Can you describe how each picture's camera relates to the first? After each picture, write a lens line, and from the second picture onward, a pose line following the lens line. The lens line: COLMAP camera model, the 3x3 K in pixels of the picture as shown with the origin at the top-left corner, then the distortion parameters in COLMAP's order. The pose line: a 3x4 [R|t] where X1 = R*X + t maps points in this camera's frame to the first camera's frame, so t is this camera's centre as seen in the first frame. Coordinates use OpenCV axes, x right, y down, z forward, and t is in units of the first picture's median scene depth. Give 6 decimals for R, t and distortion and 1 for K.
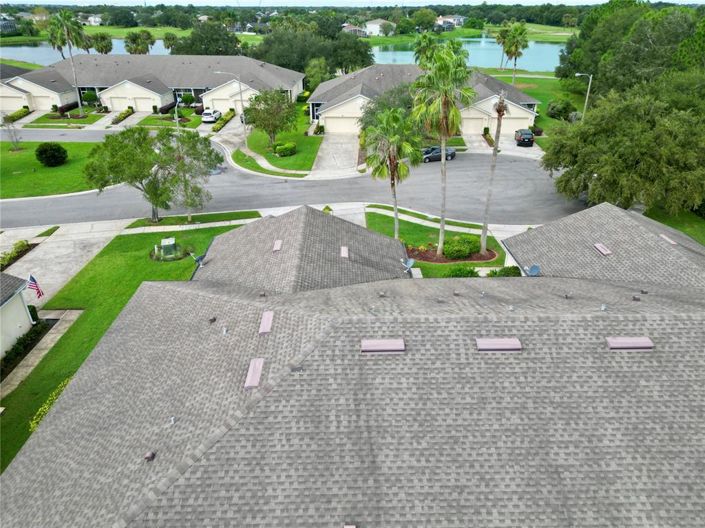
lens RADIAL K [[494.2, 0, 353.9], [0, 494.2, 264.5], [0, 0, 1]] dist [0.050916, -0.036847]
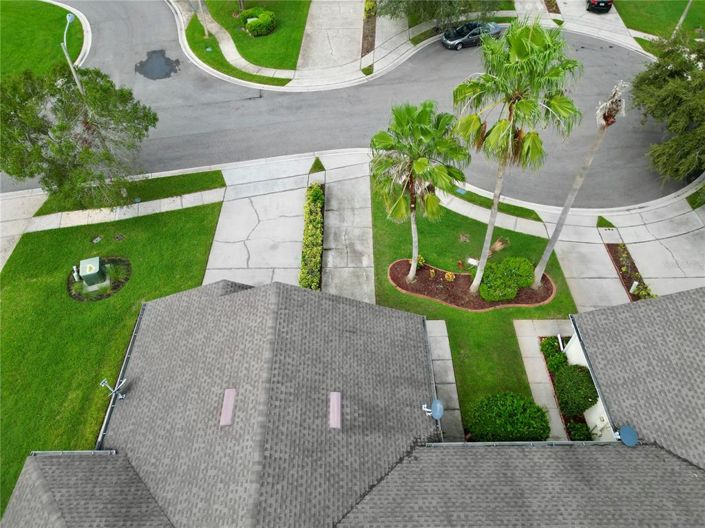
lens RADIAL K [[494.2, 0, 354.8], [0, 494.2, 257.6], [0, 0, 1]] dist [0.050916, -0.036847]
pose [[0.999960, 0.004757, -0.007536, 0.006303], [-0.001476, 0.922381, 0.386278, -0.265660], [0.008788, -0.386252, 0.922351, 0.284950]]
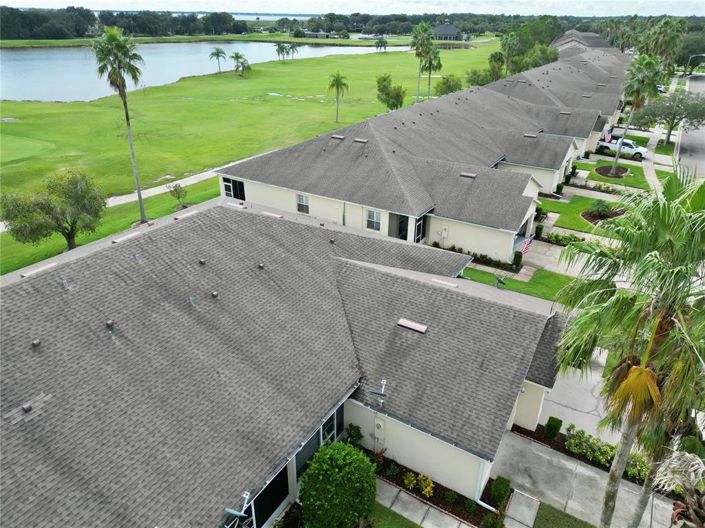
lens RADIAL K [[494.2, 0, 354.5], [0, 494.2, 263.7], [0, 0, 1]] dist [0.050916, -0.036847]
pose [[-0.540407, 0.364972, -0.758127, 0.352890], [-0.393101, 0.687130, 0.611003, -0.319612], [0.743930, 0.628210, -0.227859, 0.615649]]
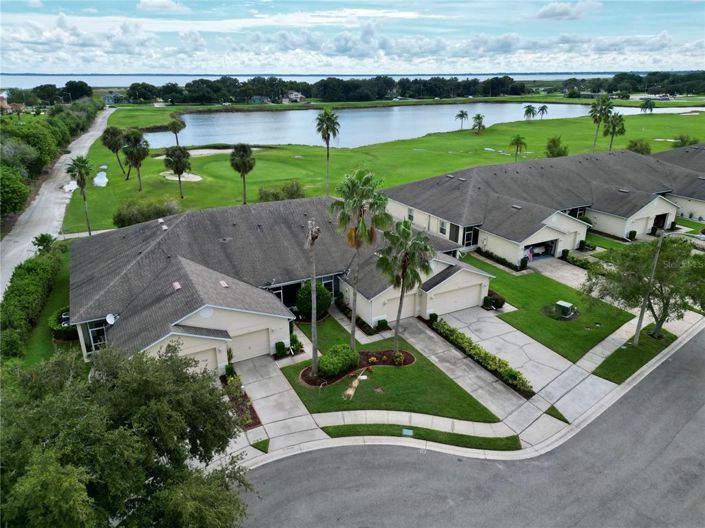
lens RADIAL K [[494.2, 0, 356.5], [0, 494.2, 267.2], [0, 0, 1]] dist [0.050916, -0.036847]
pose [[-0.892911, 0.163328, -0.419564, 0.441451], [-0.201676, 0.688068, 0.697057, -0.666698], [0.402537, 0.707026, -0.581444, 1.150207]]
